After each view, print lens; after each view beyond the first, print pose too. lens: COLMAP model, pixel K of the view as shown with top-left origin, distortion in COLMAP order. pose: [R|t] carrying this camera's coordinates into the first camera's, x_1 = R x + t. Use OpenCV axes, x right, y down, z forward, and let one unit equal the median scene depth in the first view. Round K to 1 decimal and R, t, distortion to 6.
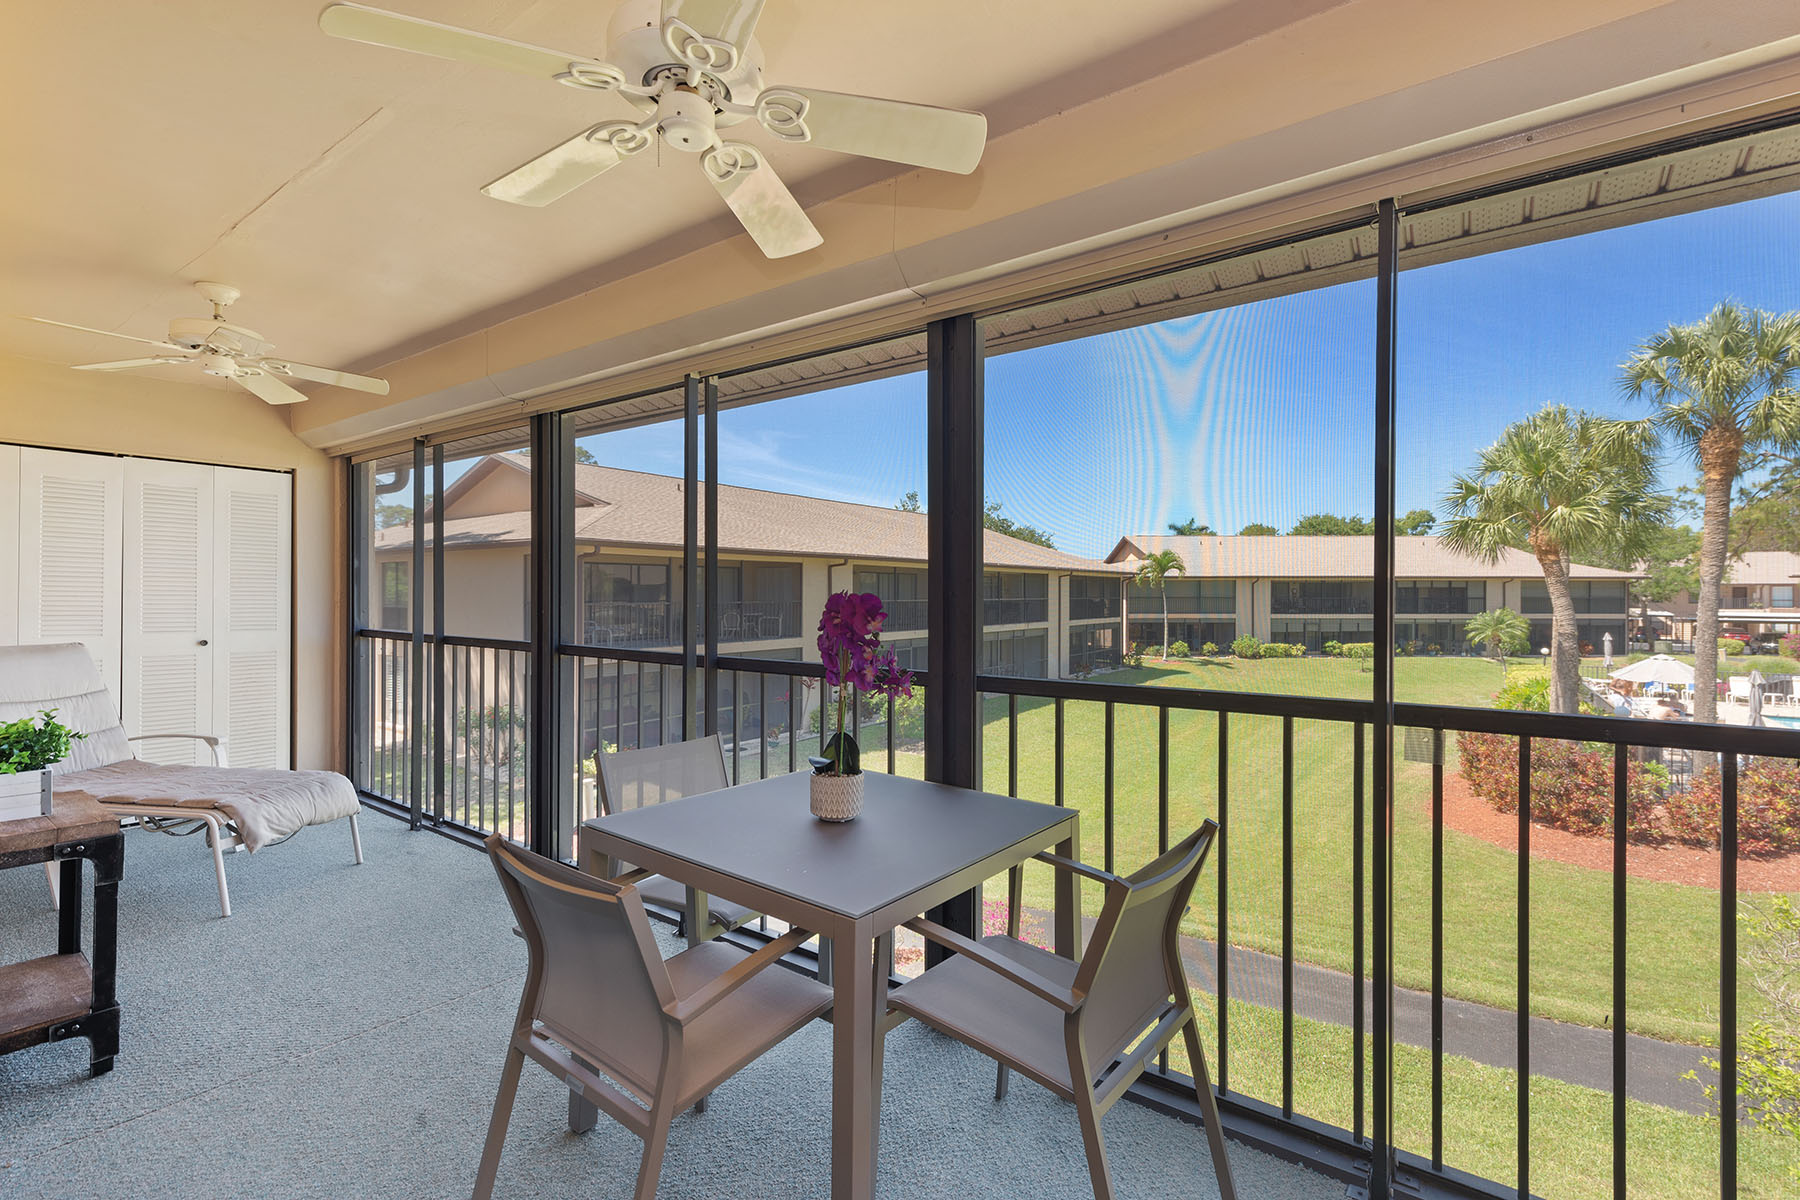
lens RADIAL K [[801.4, 0, 904.4], [0, 801.4, 594.3], [0, 0, 1]] dist [0.017460, -0.002442]
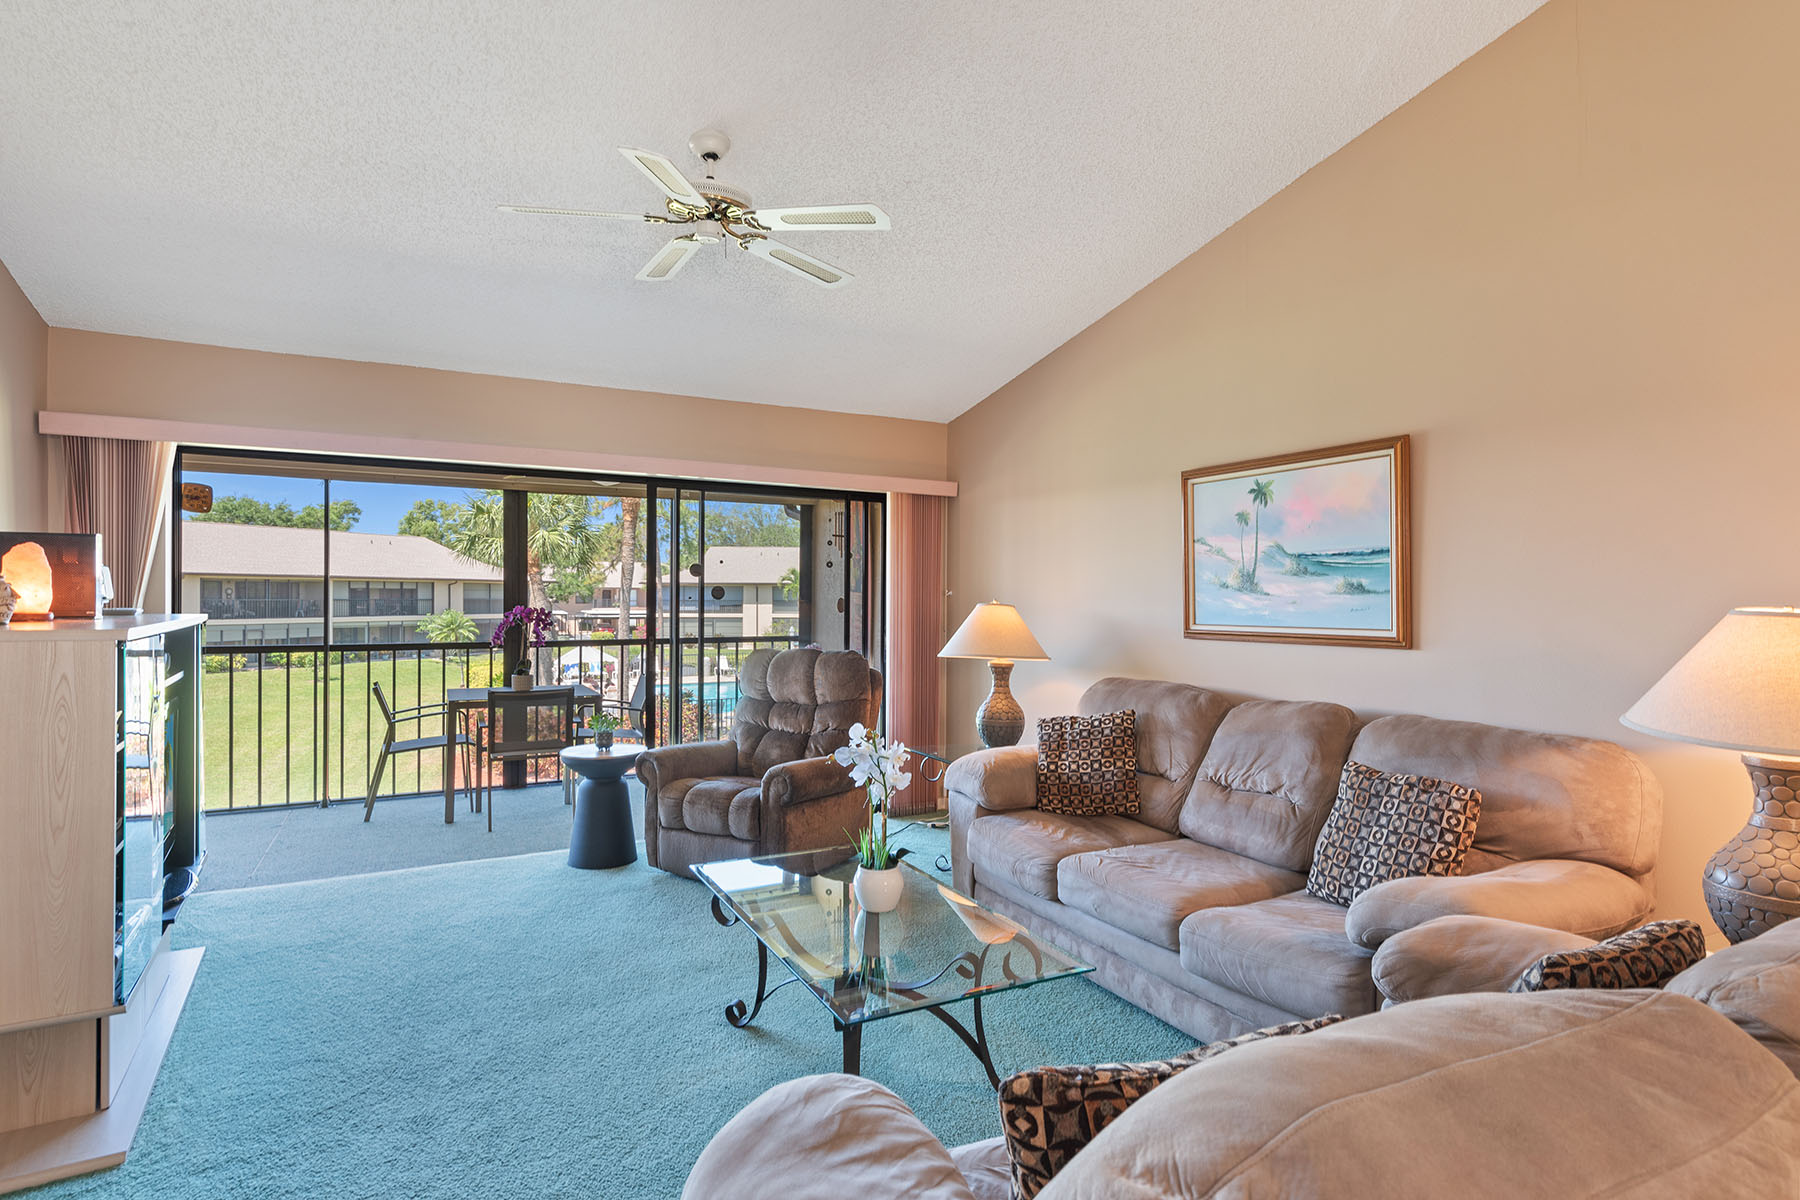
lens RADIAL K [[961.7, 0, 923.4], [0, 961.7, 597.6], [0, 0, 1]] dist [0.006234, -0.000708]
pose [[0.424577, -0.000499, 0.905392, -0.148133], [-0.002125, 0.999997, 0.001548, -0.001361], [-0.905389, -0.002581, 0.424574, -0.093699]]
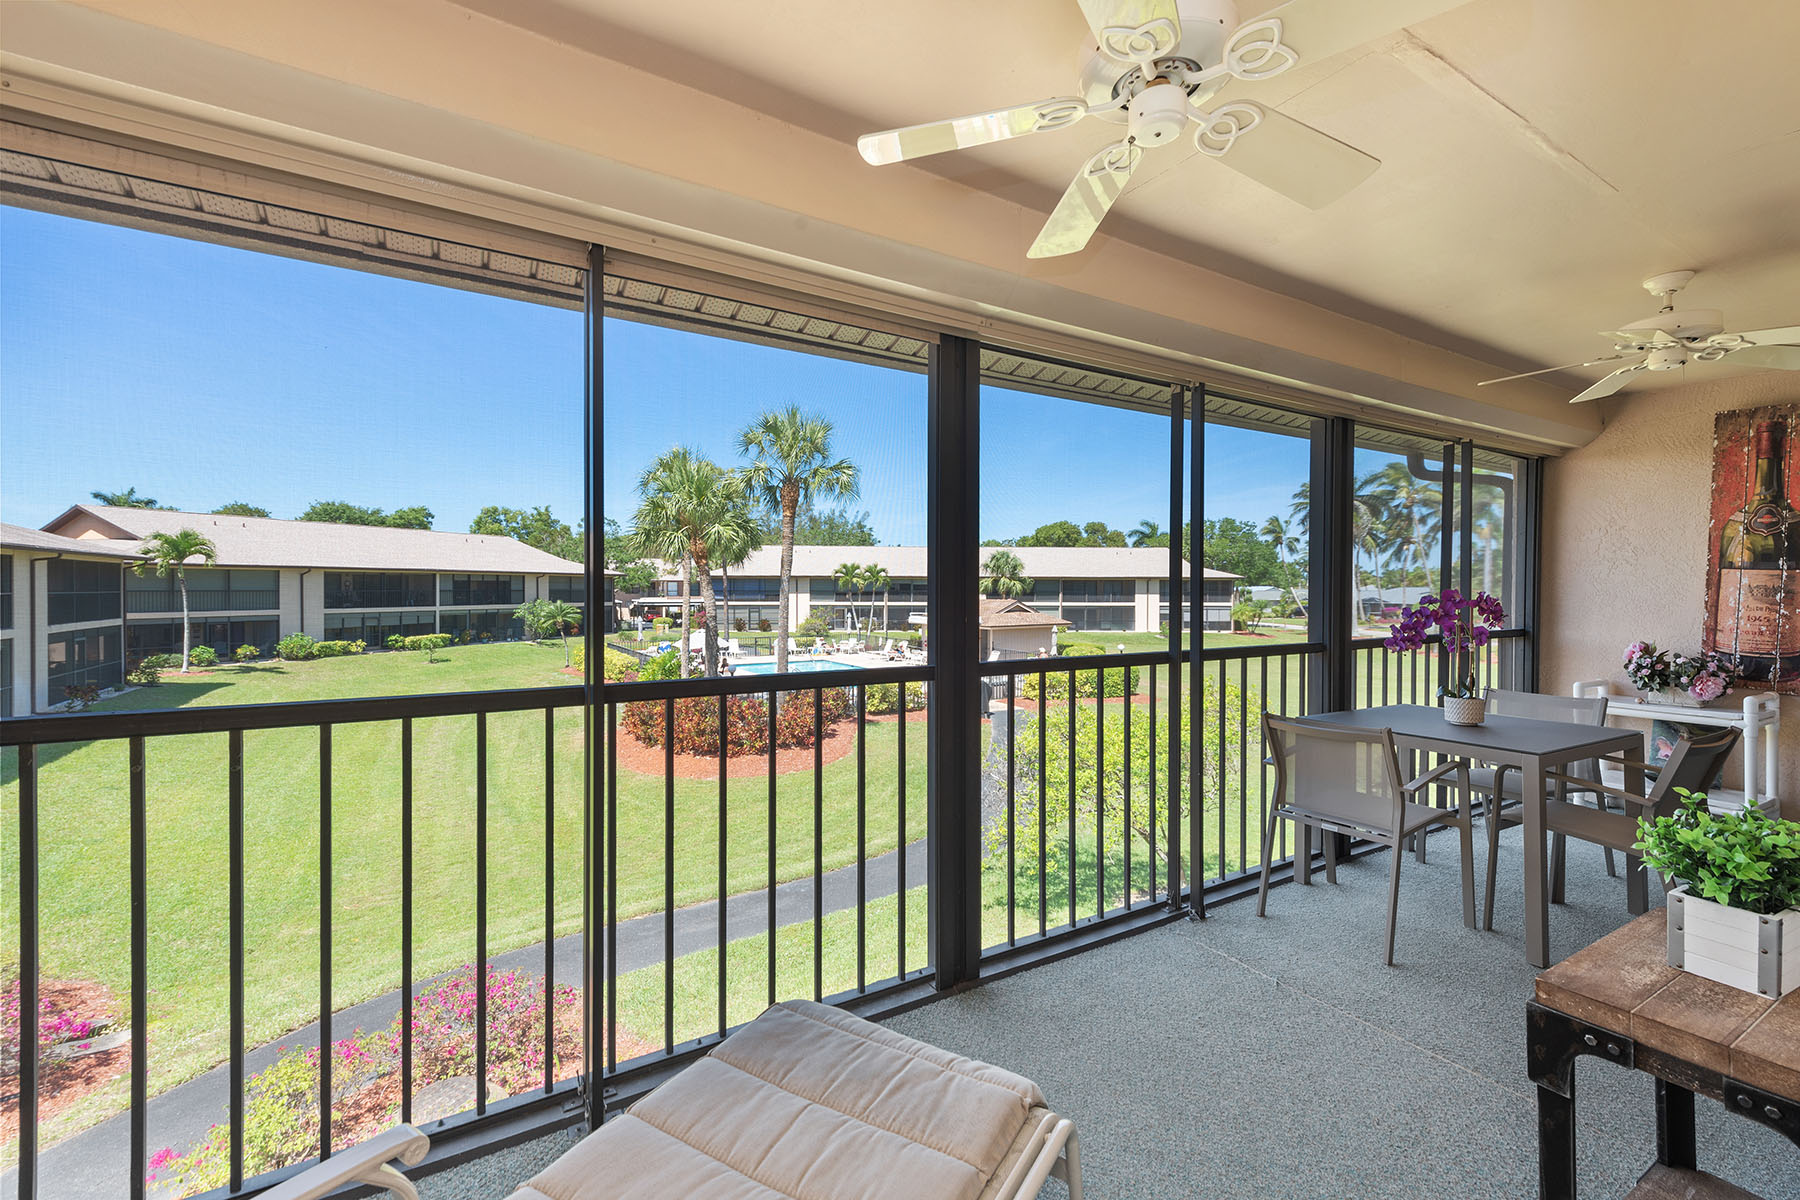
lens RADIAL K [[753.9, 0, 909.2], [0, 753.9, 591.1], [0, 0, 1]] dist [0.009134, -0.001311]
pose [[0.365560, -0.003827, 0.930780, -0.125332], [-0.001345, 0.999988, 0.004640, -0.000428], [-0.930787, -0.002948, 0.365550, 0.095357]]
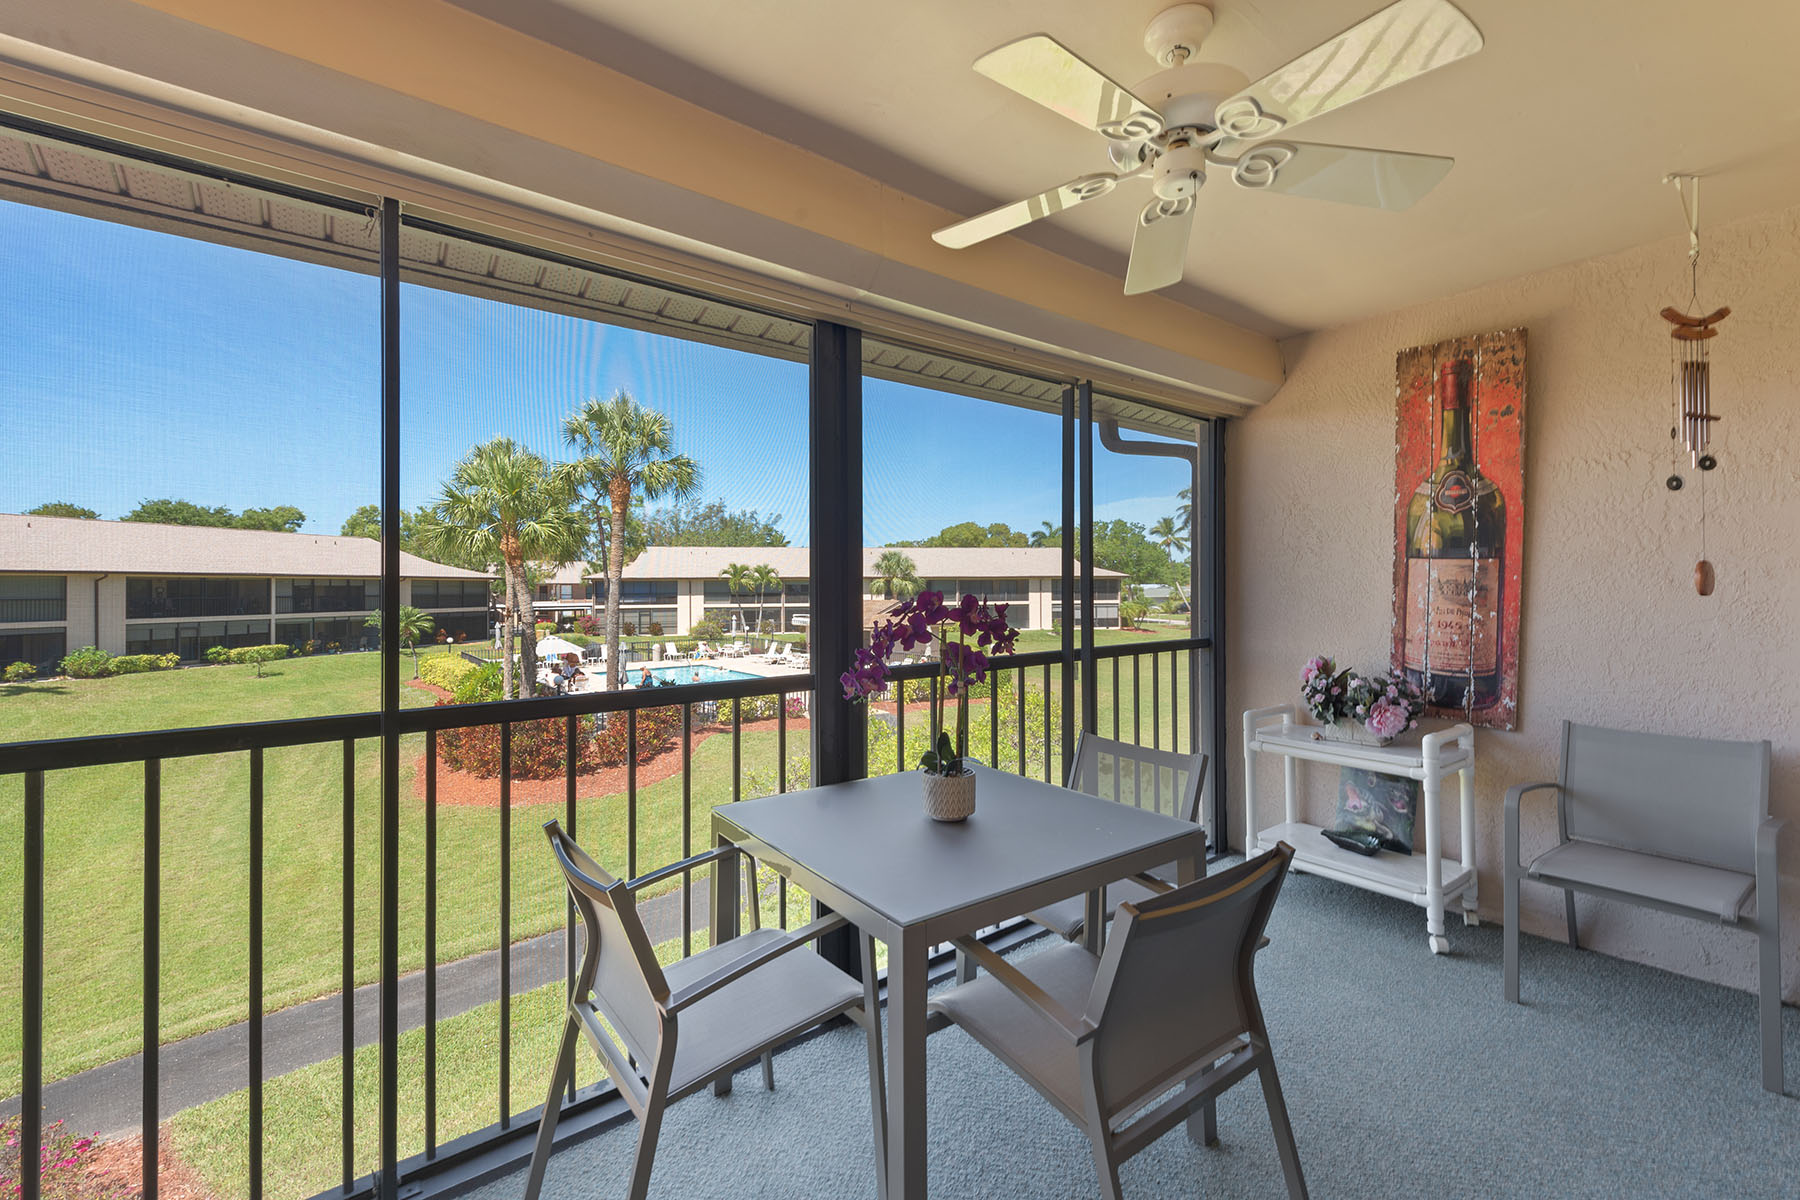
lens RADIAL K [[753.9, 0, 911.9], [0, 753.9, 582.1], [0, 0, 1]] dist [0.009134, -0.001311]
pose [[0.268607, 0.004731, 0.963238, -0.078266], [0.007931, 0.999943, -0.007123, -0.000581], [-0.963217, 0.009553, 0.268554, 0.059647]]
